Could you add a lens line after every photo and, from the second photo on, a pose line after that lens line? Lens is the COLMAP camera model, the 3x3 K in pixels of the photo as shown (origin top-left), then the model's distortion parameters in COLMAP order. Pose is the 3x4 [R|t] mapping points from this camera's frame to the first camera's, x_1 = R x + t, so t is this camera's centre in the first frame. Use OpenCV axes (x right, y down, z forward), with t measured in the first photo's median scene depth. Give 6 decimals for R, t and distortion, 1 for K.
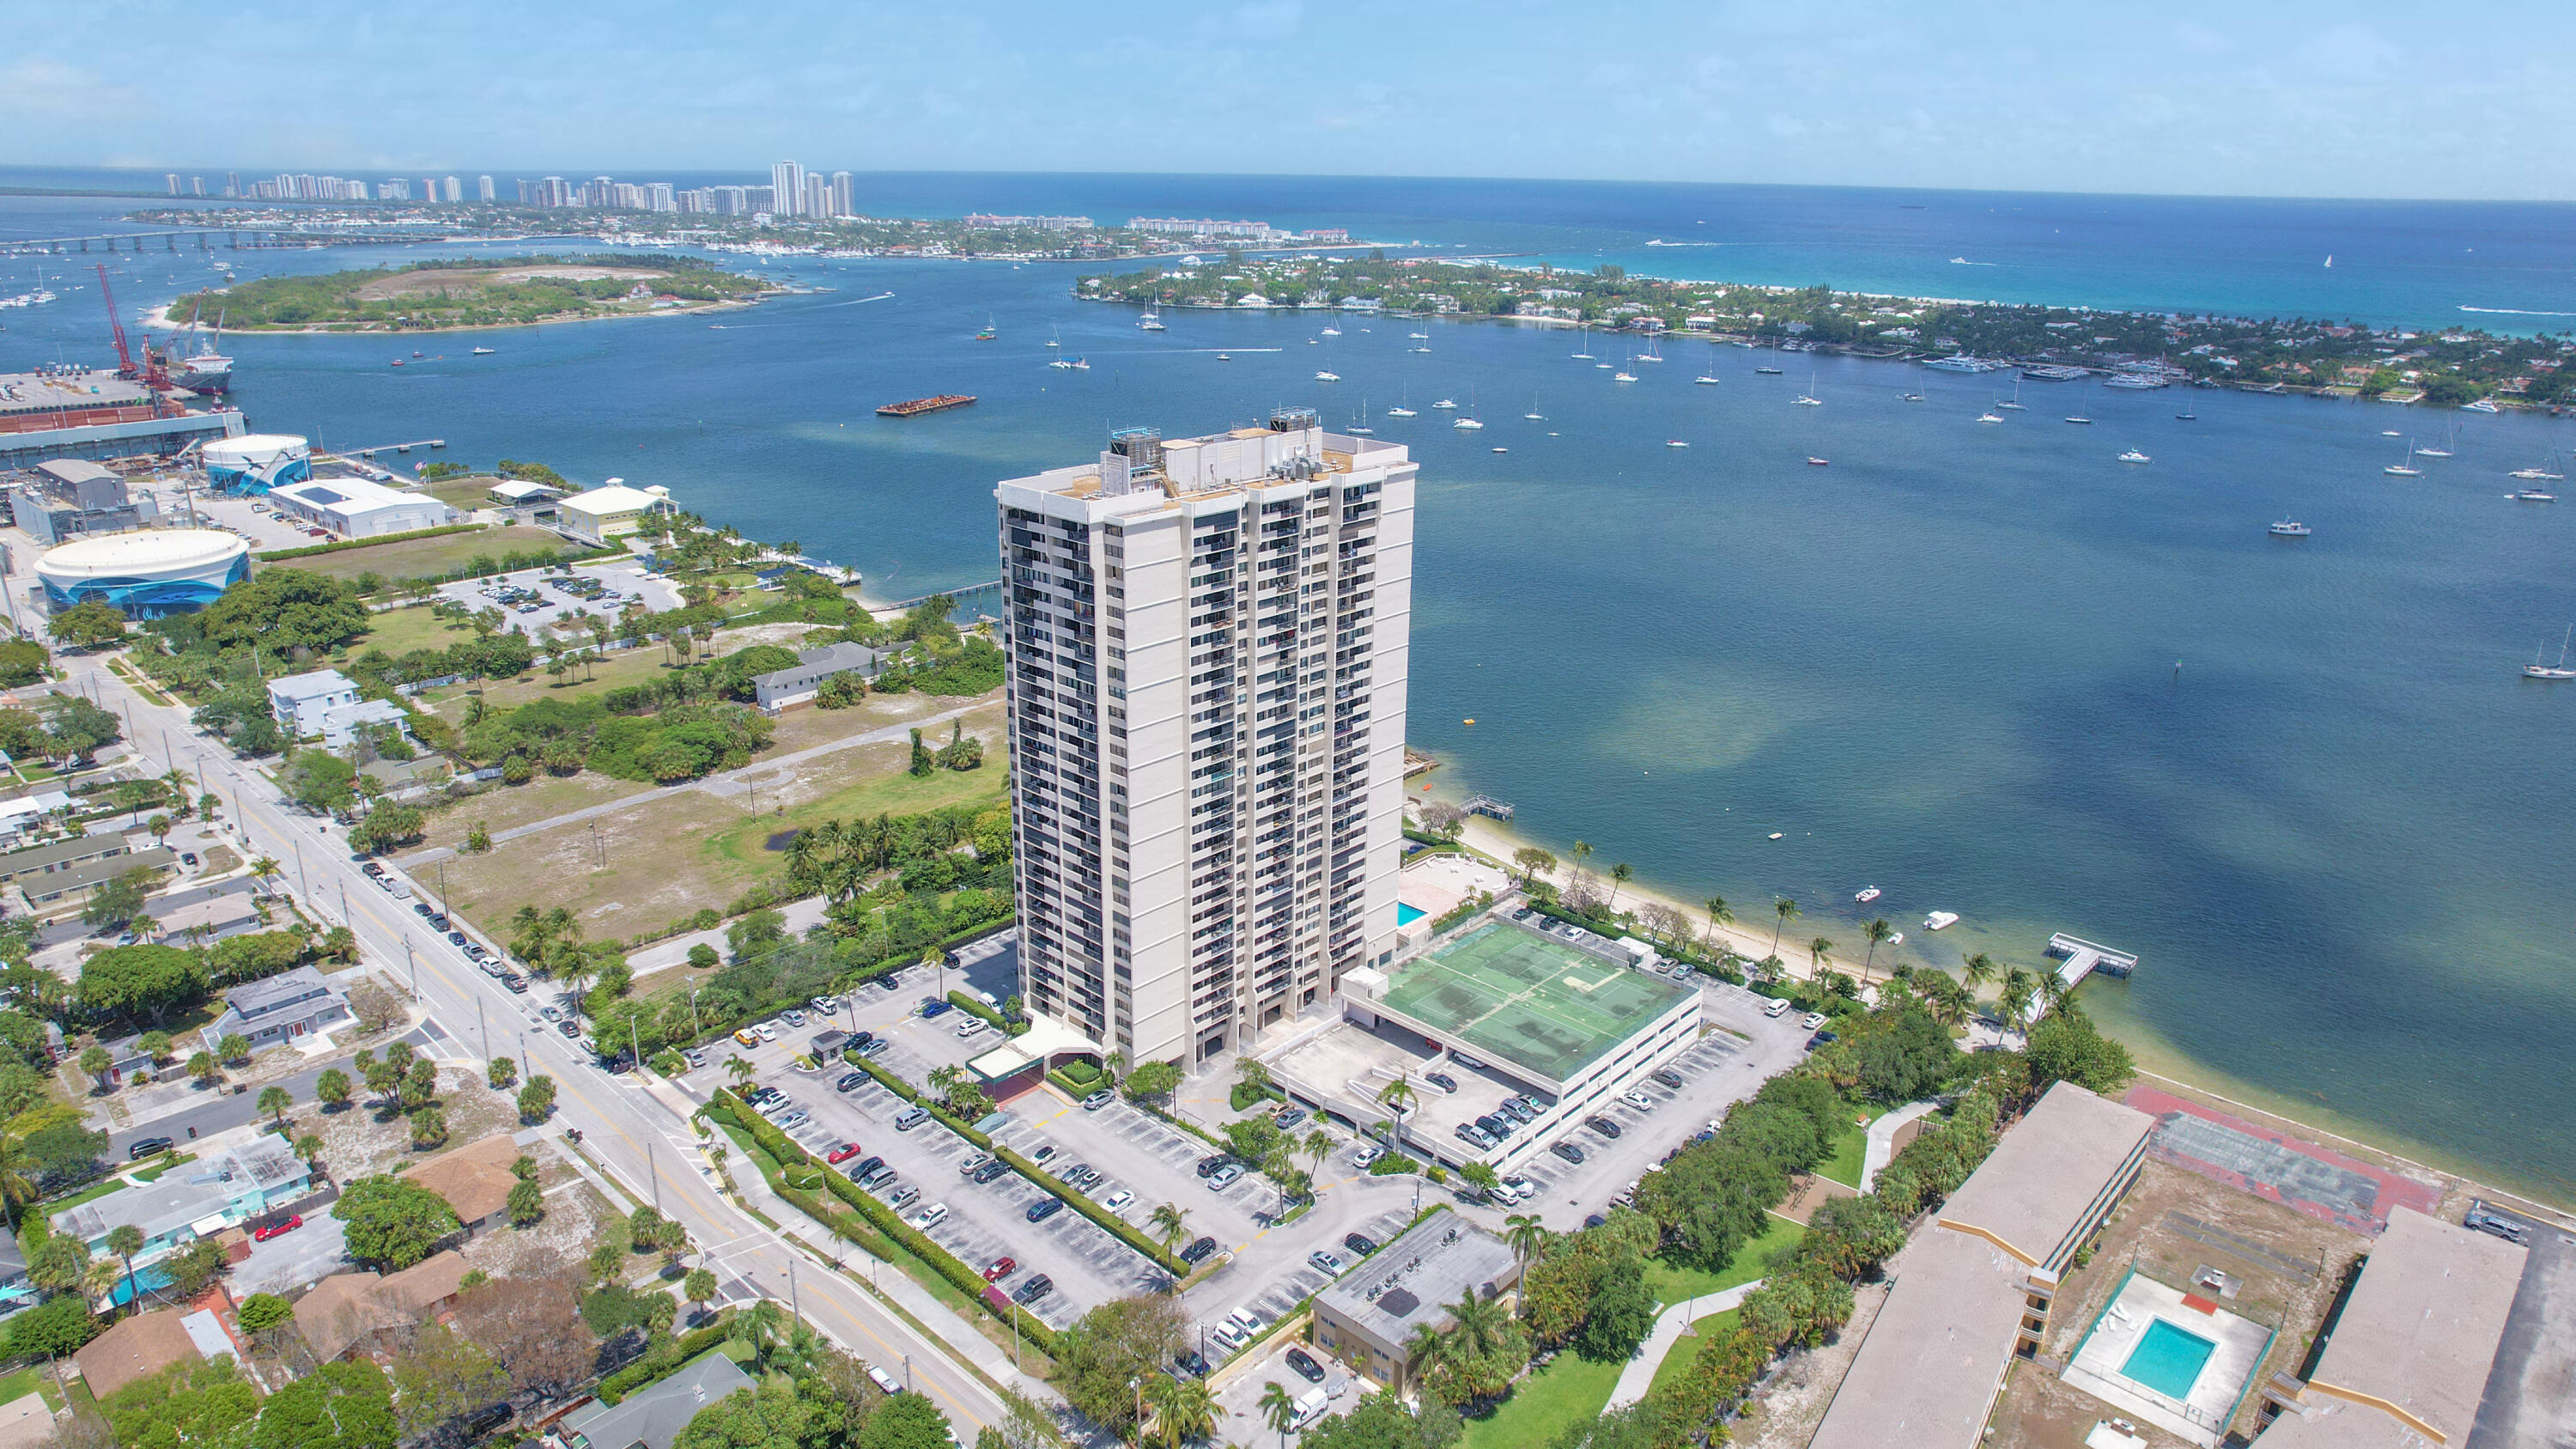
lens RADIAL K [[1644.4, 0, 1276.5], [0, 1644.4, 730.3], [0, 0, 1]] dist [-0.076242, 0.063981]
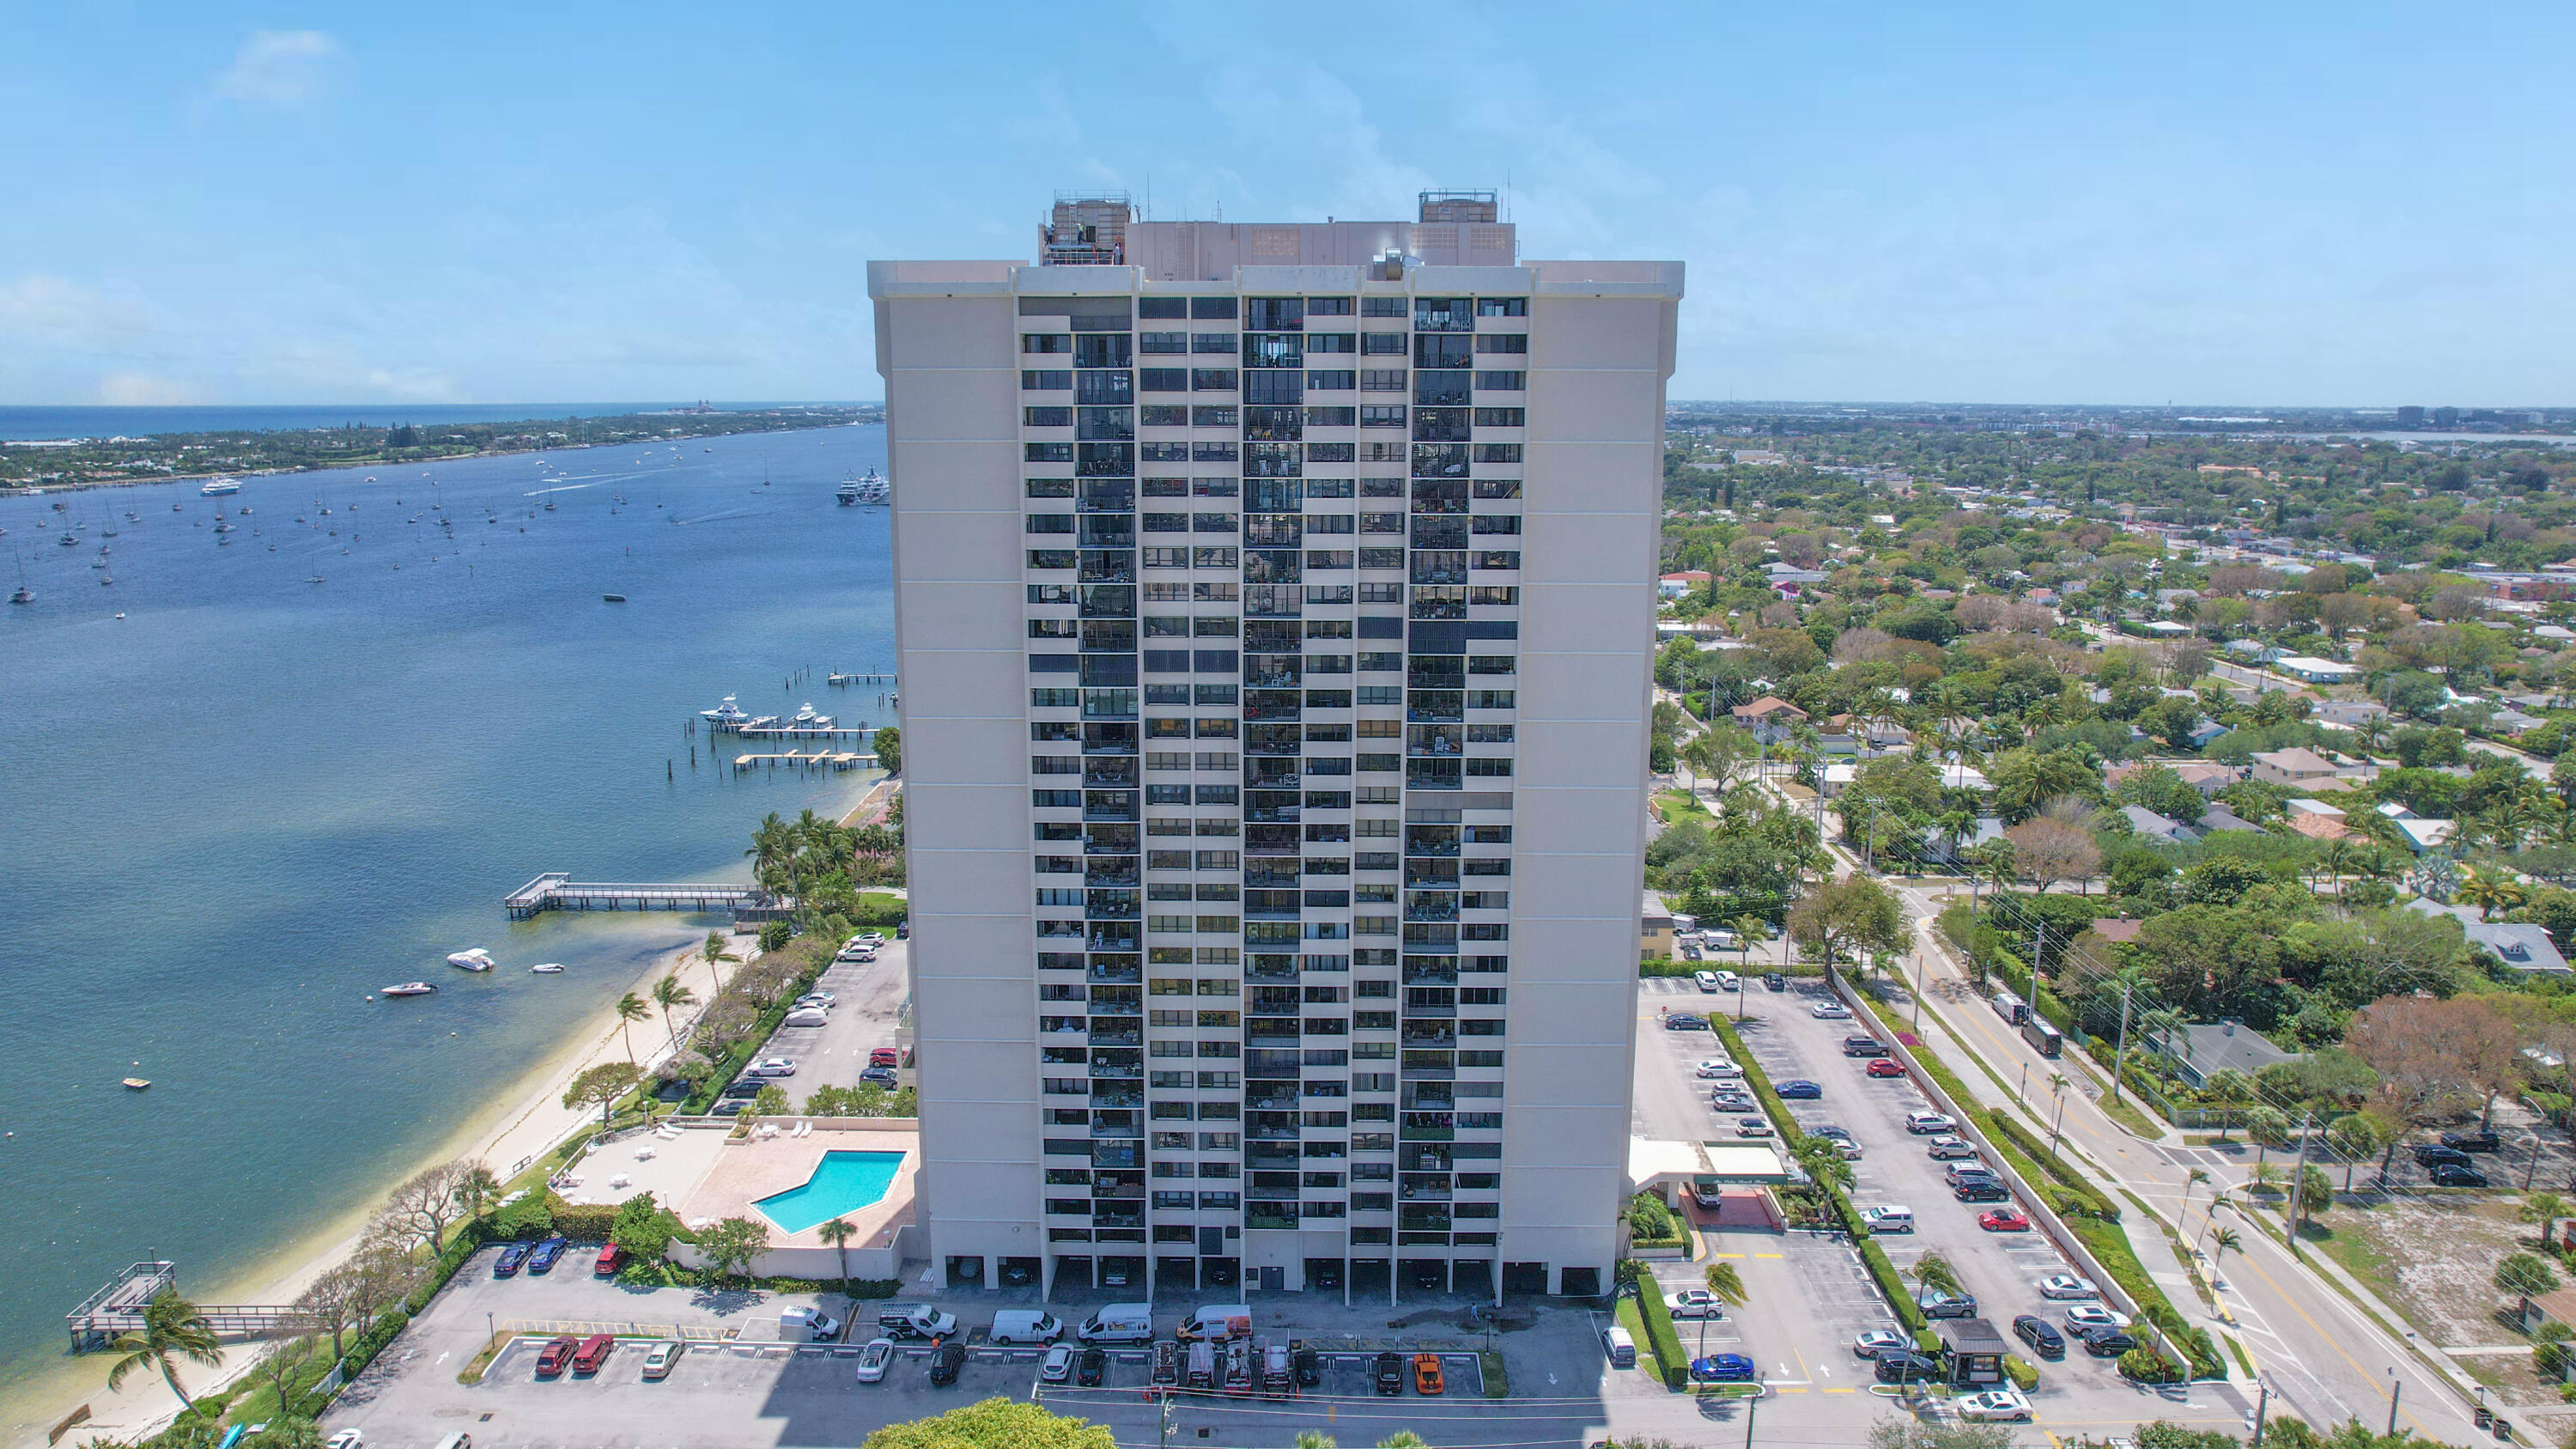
lens RADIAL K [[1644.4, 0, 1276.5], [0, 1644.4, 730.3], [0, 0, 1]] dist [-0.076242, 0.063981]
pose [[-0.678806, -0.160659, 0.716527, -0.524710], [0.233886, 0.877652, 0.418359, -0.289369], [-0.696075, 0.451570, -0.558180, 1.539950]]
